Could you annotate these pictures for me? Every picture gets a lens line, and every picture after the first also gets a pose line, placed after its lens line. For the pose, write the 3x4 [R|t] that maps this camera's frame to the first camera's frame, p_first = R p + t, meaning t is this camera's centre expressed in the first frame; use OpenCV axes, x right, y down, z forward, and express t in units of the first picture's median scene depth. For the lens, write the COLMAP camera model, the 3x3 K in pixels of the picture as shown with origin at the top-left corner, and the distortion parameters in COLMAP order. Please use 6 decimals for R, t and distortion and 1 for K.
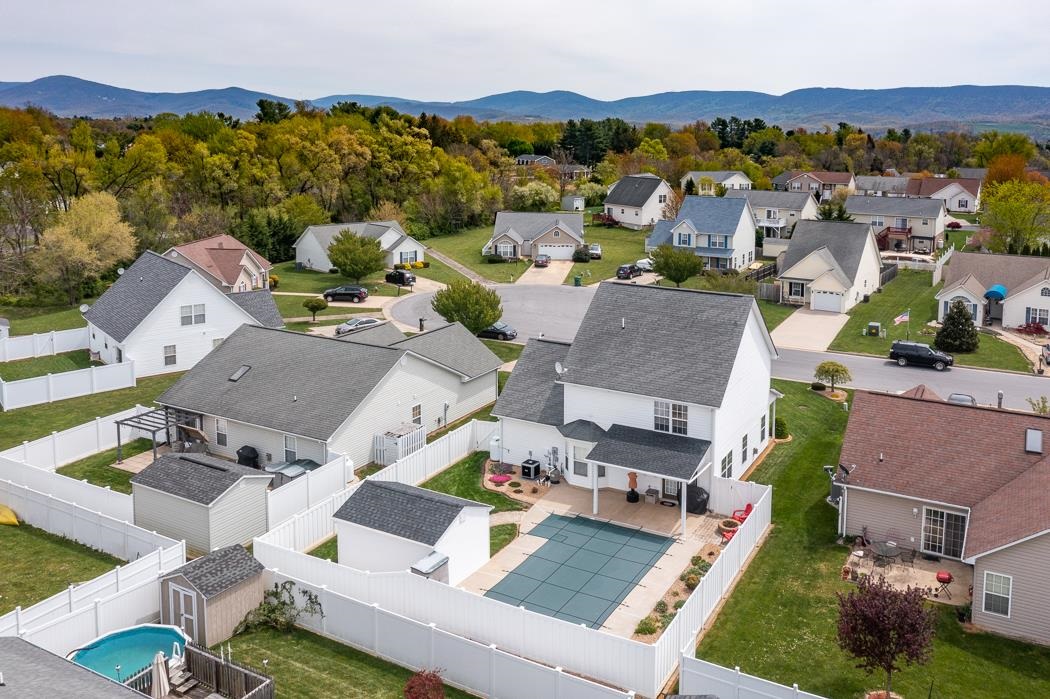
lens RADIAL K [[865.3, 0, 585.4], [0, 865.3, 225.0], [0, 0, 1]] dist [-0.003261, 0.012015]
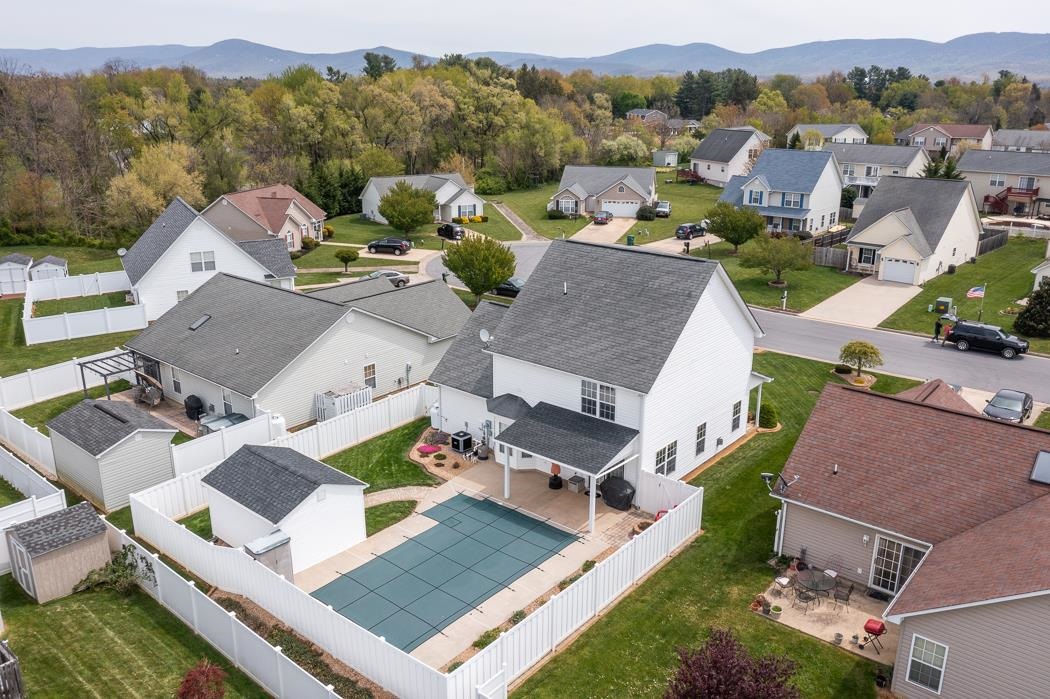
lens RADIAL K [[829.3, 0, 523.0], [0, 829.3, 356.5], [0, 0, 1]] dist [0.001555, -0.003569]
pose [[0.974459, 0.058803, -0.216732, 0.170966], [-0.013382, 0.978598, 0.205345, 0.010277], [0.224169, -0.197200, 0.954390, 0.174013]]
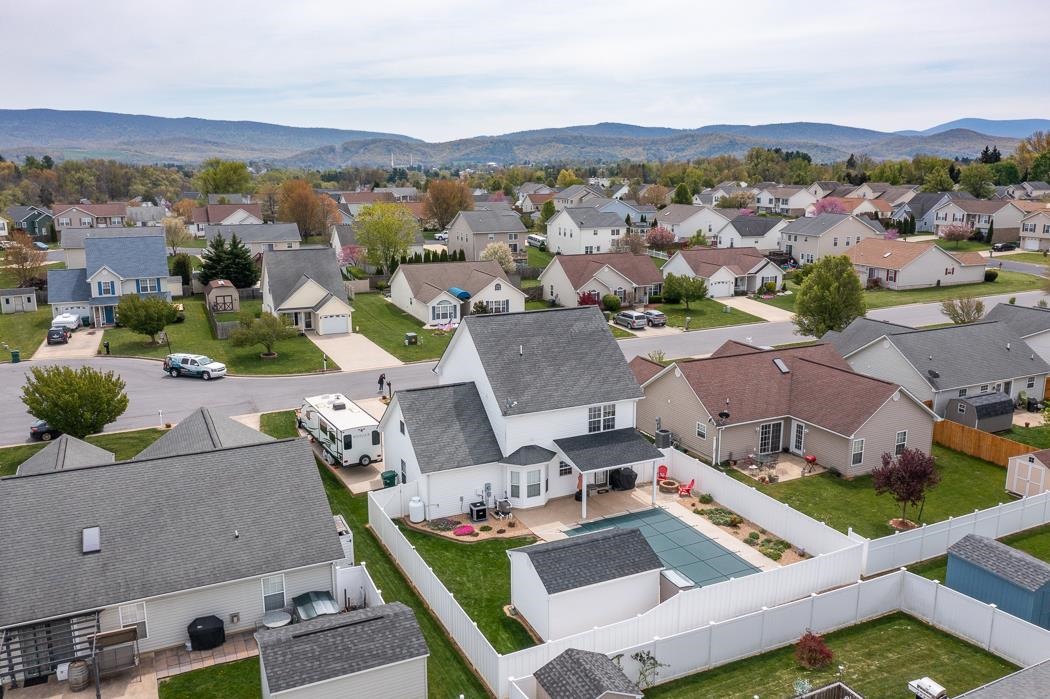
lens RADIAL K [[829.3, 0, 526.8], [0, 829.3, 349.7], [0, 0, 1]] dist [0.001555, -0.003569]
pose [[0.596503, -0.186132, 0.780730, -0.679689], [0.091372, 0.982162, 0.164345, -0.048393], [-0.797393, -0.026695, 0.602870, 0.352508]]
